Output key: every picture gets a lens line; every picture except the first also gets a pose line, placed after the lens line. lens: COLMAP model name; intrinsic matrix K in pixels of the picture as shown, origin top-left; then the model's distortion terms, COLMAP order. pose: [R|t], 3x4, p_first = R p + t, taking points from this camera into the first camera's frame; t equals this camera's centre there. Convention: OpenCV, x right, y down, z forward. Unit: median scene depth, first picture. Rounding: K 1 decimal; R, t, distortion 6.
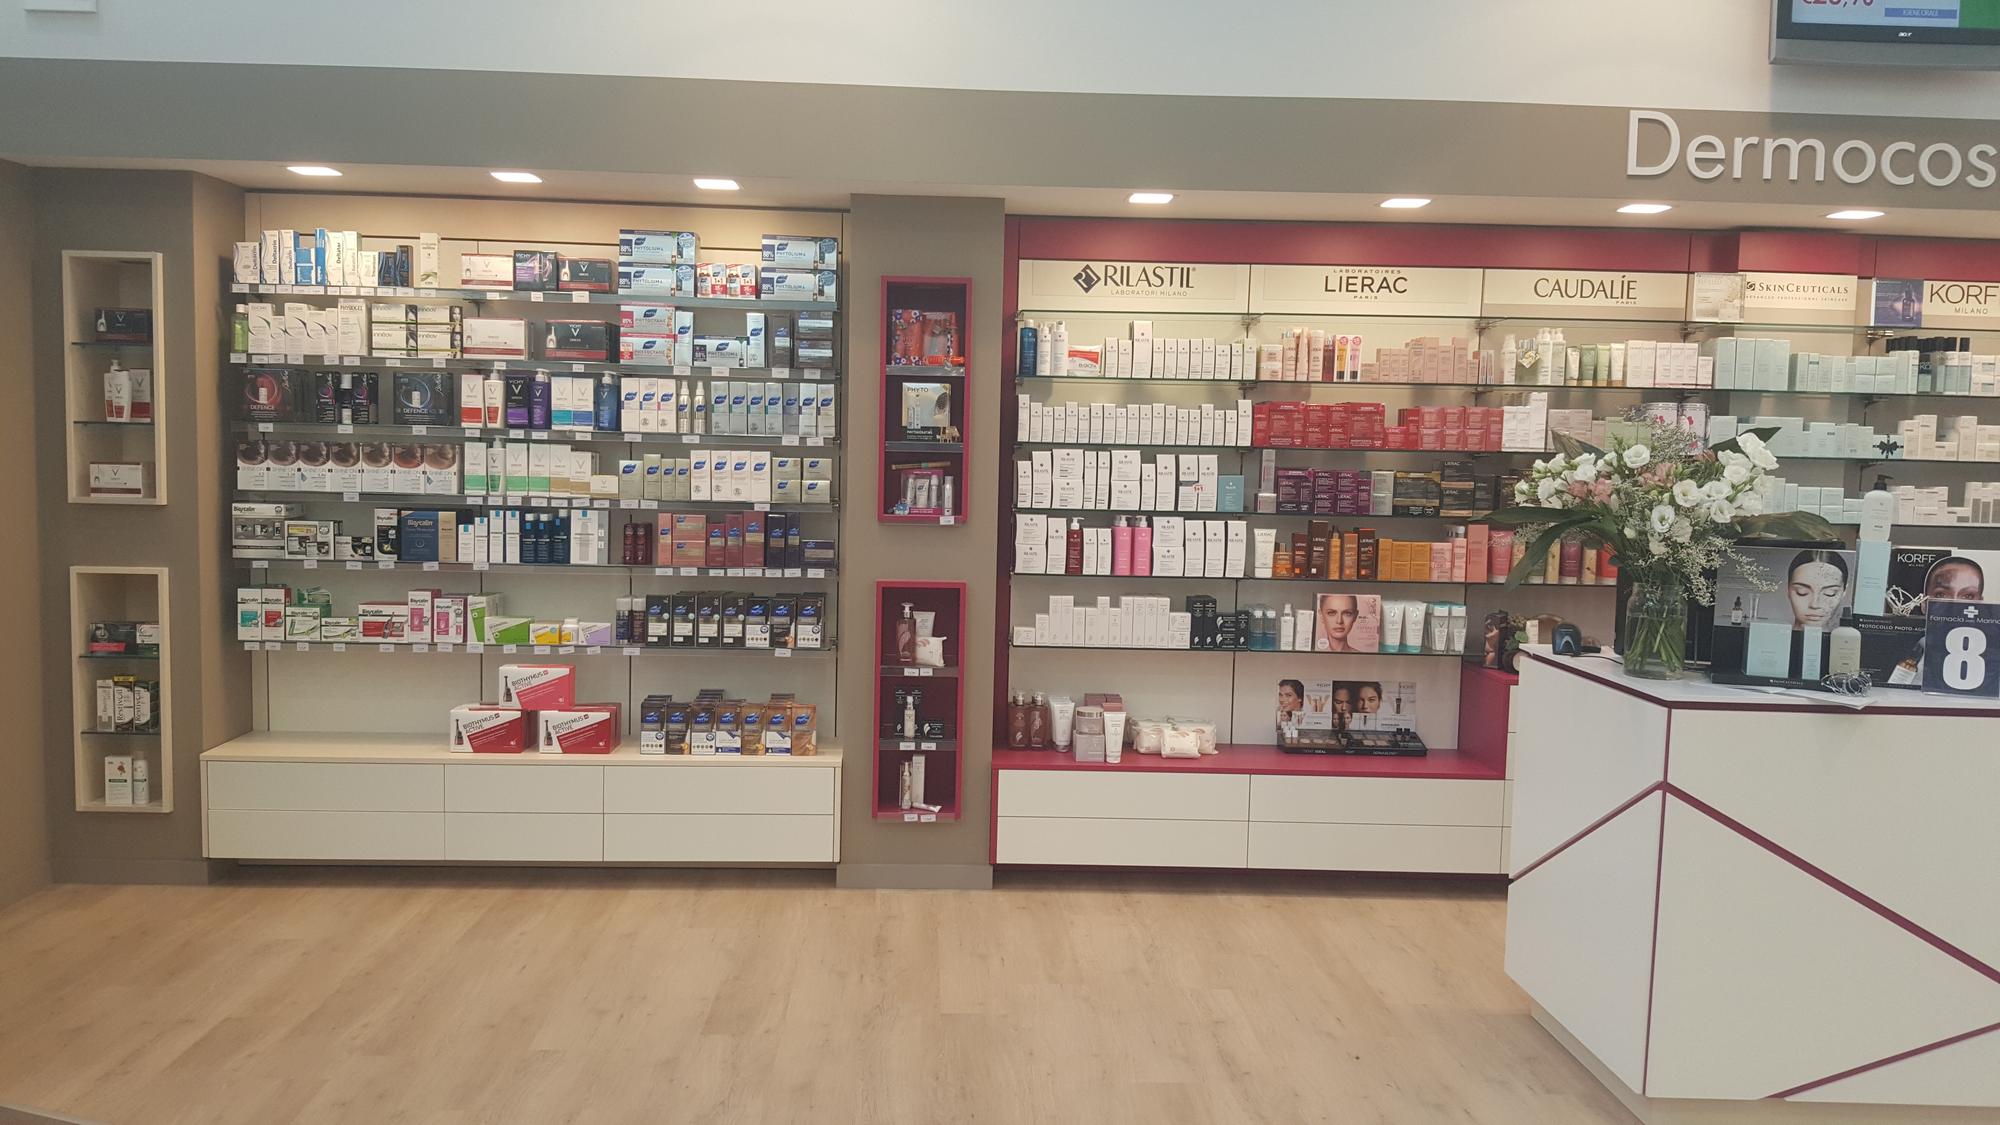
lens RADIAL K [[1480.4, 0, 1000.0], [0, 1480.4, 562.5], [0, 0, 1]] dist [0.045709, -0.096597]
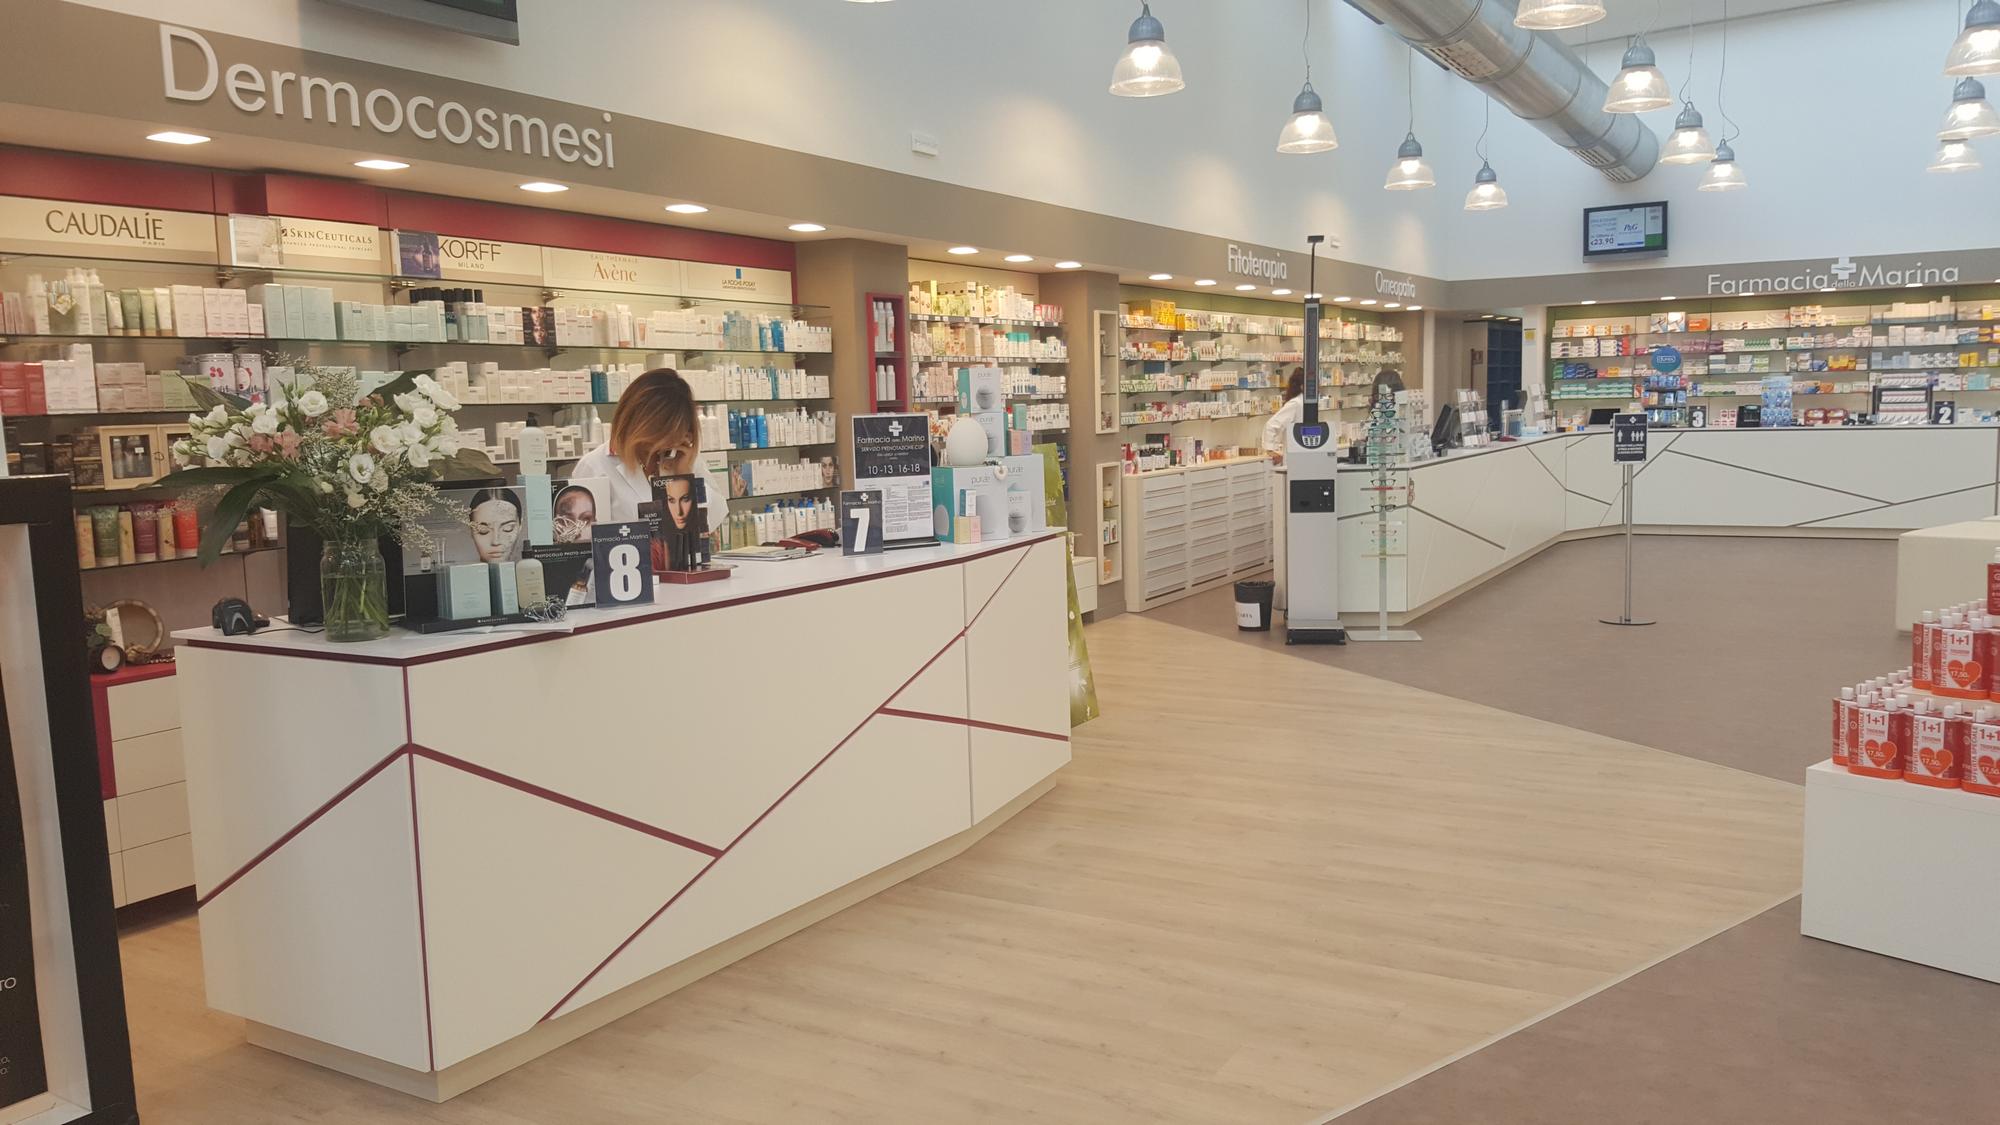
lens RADIAL K [[1480.4, 0, 1000.0], [0, 1480.4, 562.5], [0, 0, 1]] dist [0.045709, -0.096597]
pose [[0.544648, -0.130667, 0.828423, -0.116110], [0.110443, 0.990360, 0.083598, -0.004662], [-0.831361, 0.045962, 0.553829, 0.152311]]
